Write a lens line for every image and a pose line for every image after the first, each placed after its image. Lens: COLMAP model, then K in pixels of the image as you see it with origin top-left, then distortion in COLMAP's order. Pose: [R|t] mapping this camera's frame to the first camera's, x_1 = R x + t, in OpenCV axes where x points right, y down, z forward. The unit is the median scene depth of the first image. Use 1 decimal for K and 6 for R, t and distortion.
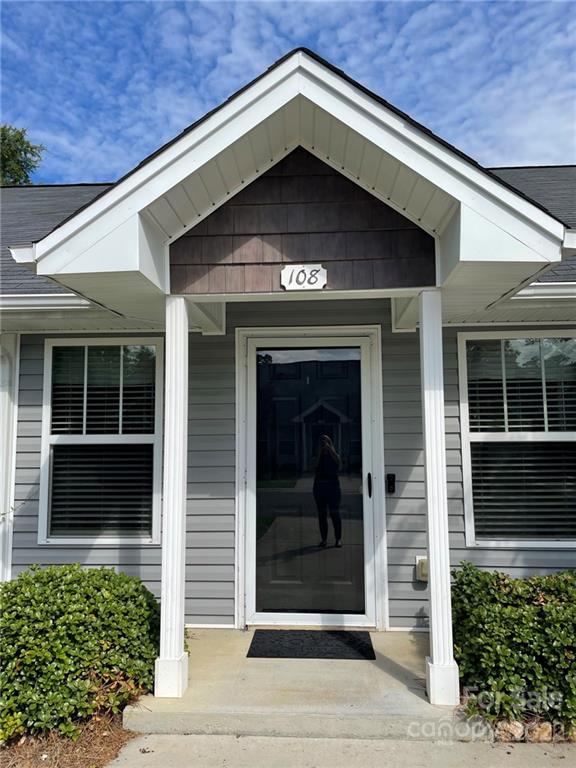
lens RADIAL K [[584.0, 0, 288.0], [0, 584.0, 384.0], [0, 0, 1]] dist [0.070352, -0.004271]
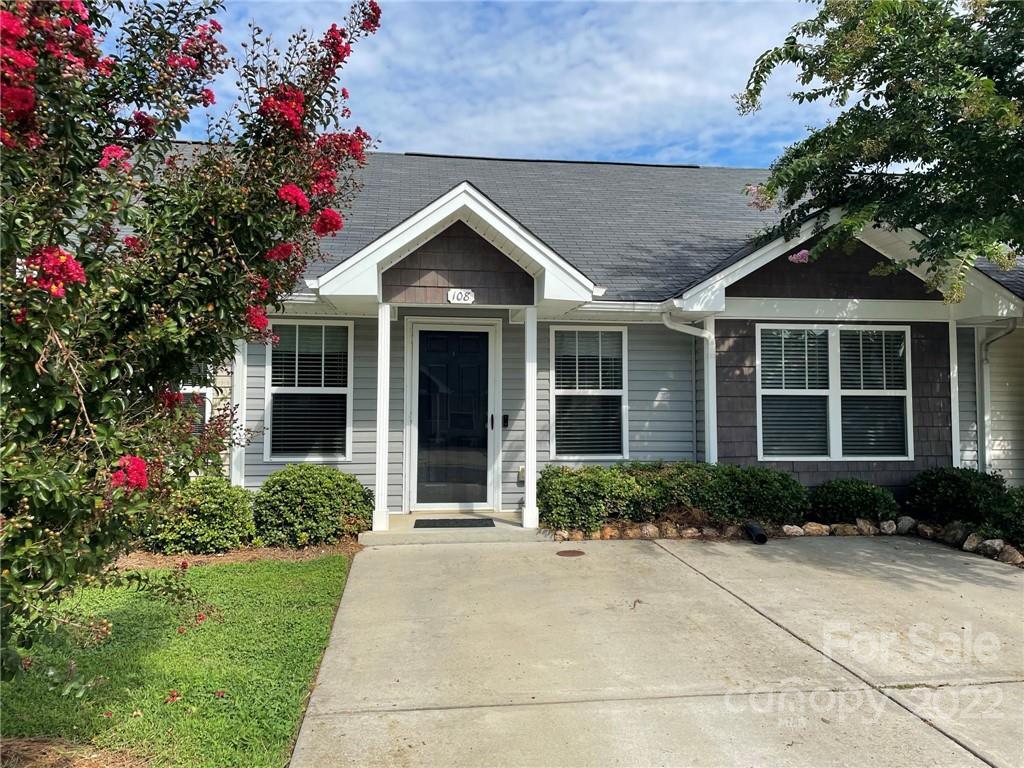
lens RADIAL K [[778.7, 0, 512.0], [0, 778.7, 384.0], [0, 0, 1]] dist [0.070352, -0.004271]
pose [[0.980835, 0.017364, 0.194063, -0.219448], [-0.026974, 0.998531, 0.046986, -0.028145], [-0.192962, -0.051320, 0.979863, -1.070631]]
